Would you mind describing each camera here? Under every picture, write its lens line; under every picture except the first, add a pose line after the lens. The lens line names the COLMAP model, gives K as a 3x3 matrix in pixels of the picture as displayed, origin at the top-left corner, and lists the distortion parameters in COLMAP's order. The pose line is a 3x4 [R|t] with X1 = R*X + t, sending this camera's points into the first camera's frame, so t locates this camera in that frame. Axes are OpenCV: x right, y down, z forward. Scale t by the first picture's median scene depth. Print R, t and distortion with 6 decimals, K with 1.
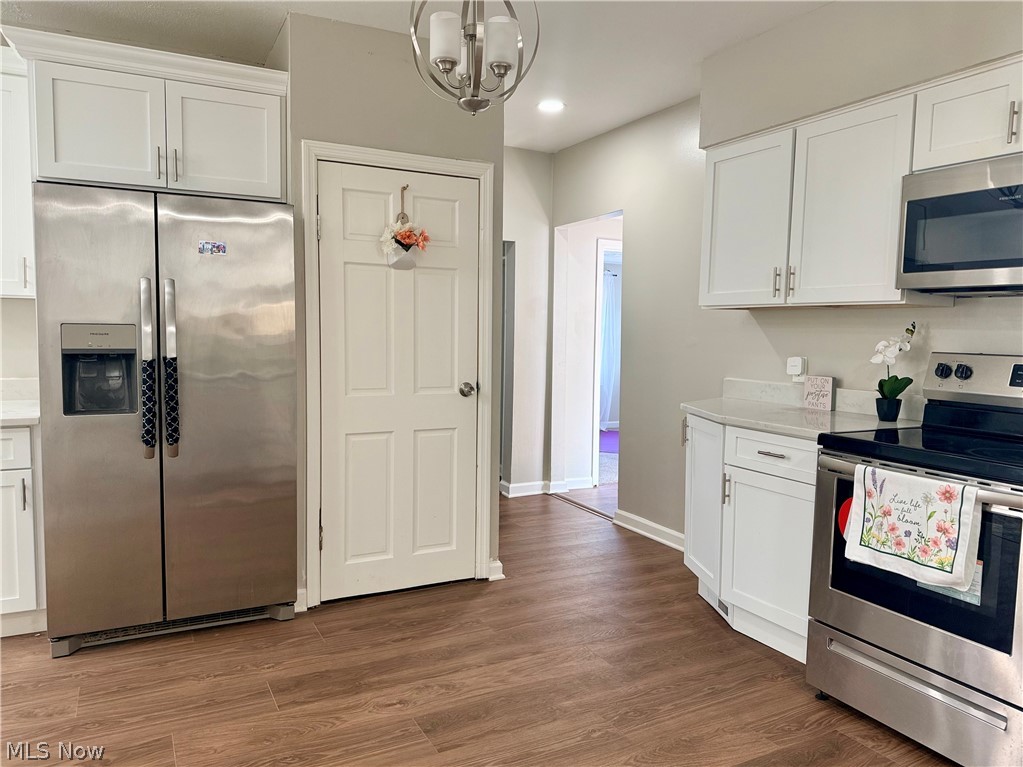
lens RADIAL K [[738.6, 0, 511.5], [0, 738.6, 383.5], [0, 0, 1]] dist [0.050795, -0.070975]
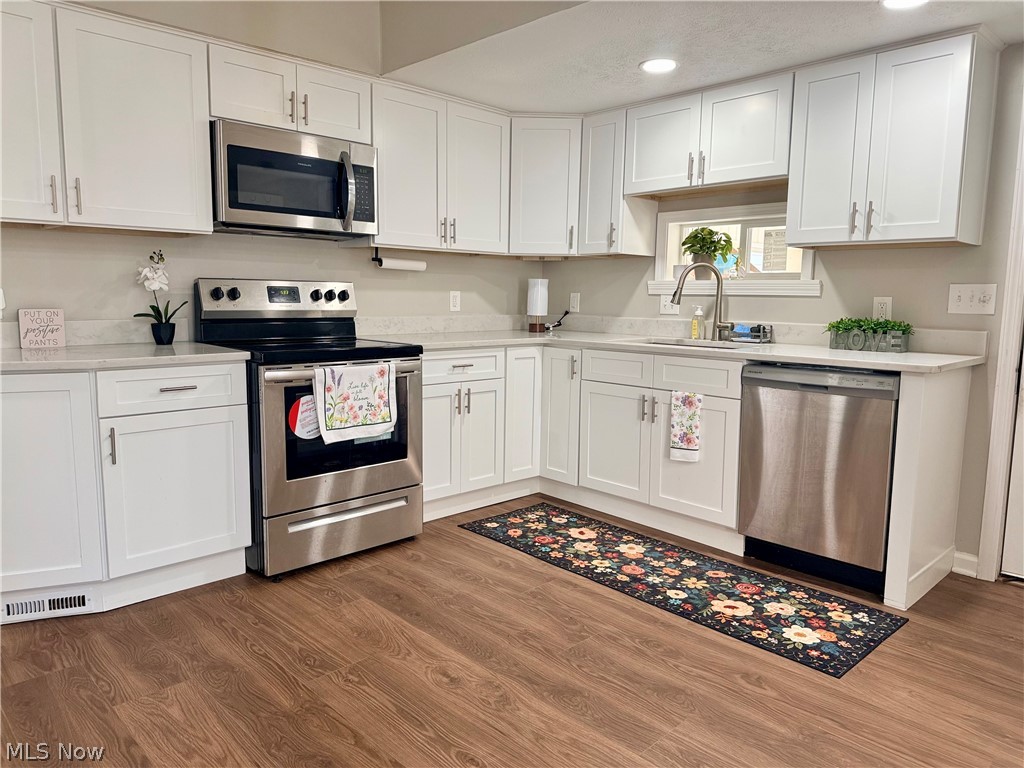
lens RADIAL K [[739.3, 0, 512.0], [0, 739.3, 384.0], [0, 0, 1]] dist [0.050795, -0.070975]
pose [[-0.284877, -0.141004, 0.948137, -0.792943], [0.053319, 0.985259, 0.162545, -0.049192], [-0.957080, 0.096859, -0.273160, 1.013648]]
